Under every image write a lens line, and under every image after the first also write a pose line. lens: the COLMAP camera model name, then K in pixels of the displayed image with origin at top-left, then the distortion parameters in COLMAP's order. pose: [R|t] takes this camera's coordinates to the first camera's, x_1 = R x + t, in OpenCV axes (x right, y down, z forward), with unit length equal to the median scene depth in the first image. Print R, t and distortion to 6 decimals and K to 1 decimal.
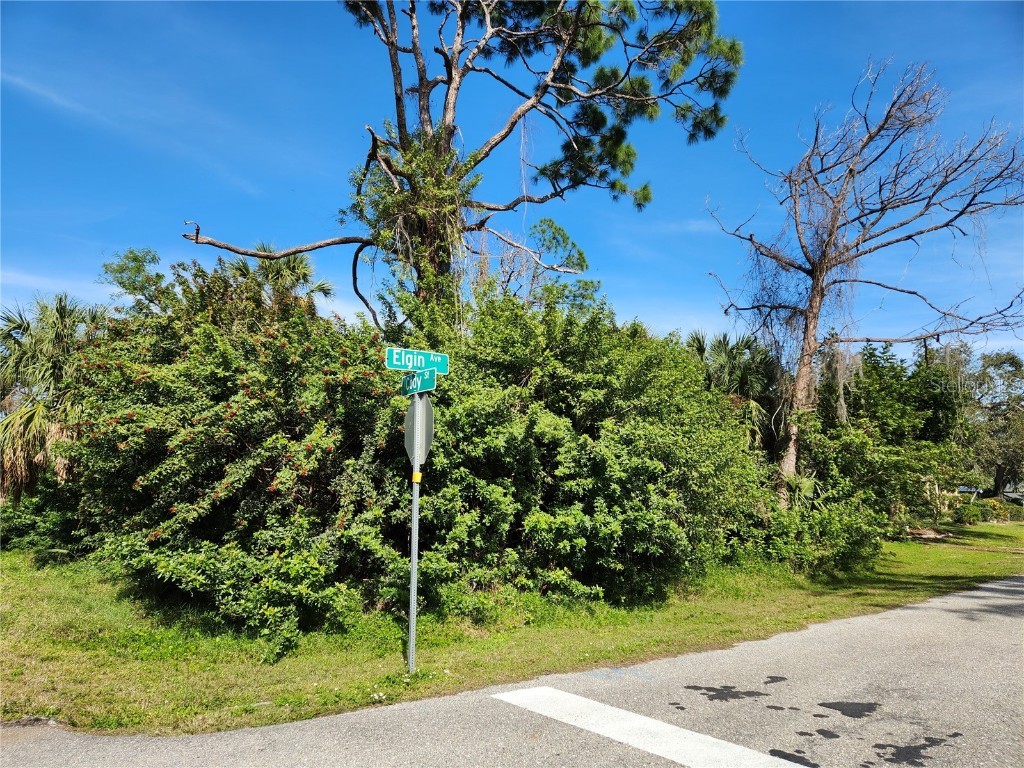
lens RADIAL K [[673.9, 0, 544.3], [0, 673.9, 397.9], [0, 0, 1]] dist [0.072241, -0.060487]
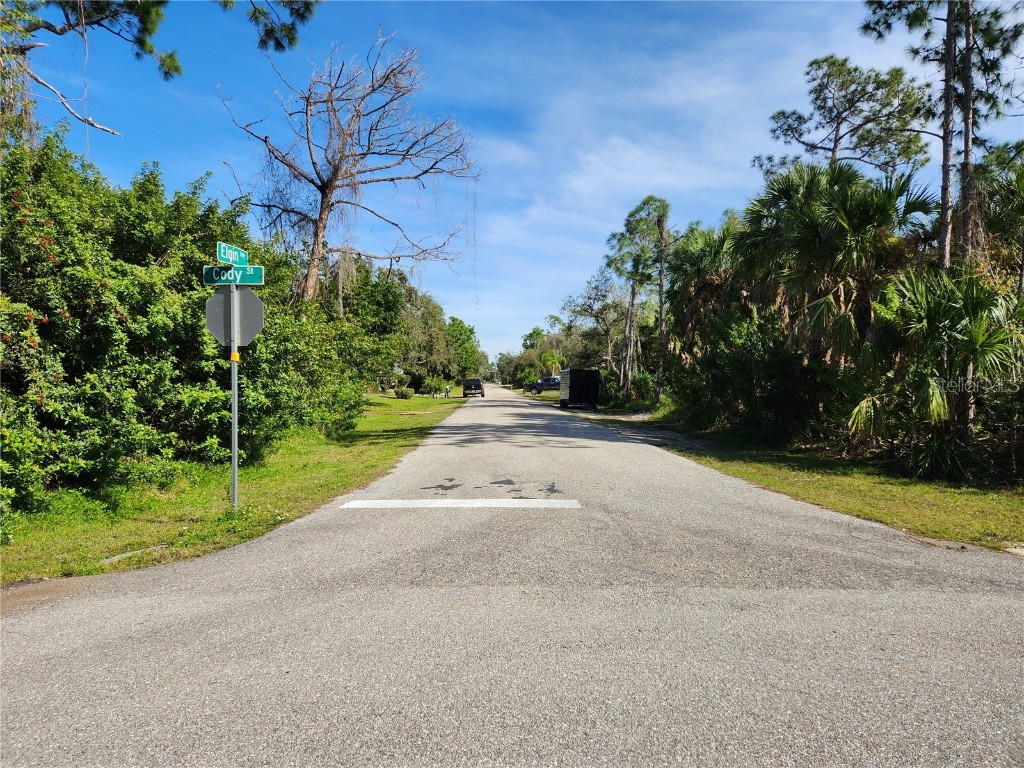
lens RADIAL K [[673.9, 0, 501.7], [0, 673.9, 390.5], [0, 0, 1]] dist [0.072241, -0.060487]
pose [[0.638675, -0.015568, 0.769319, -0.342853], [-0.111675, 0.987335, 0.112691, -0.004469], [-0.761329, -0.157886, 0.628848, -0.046874]]
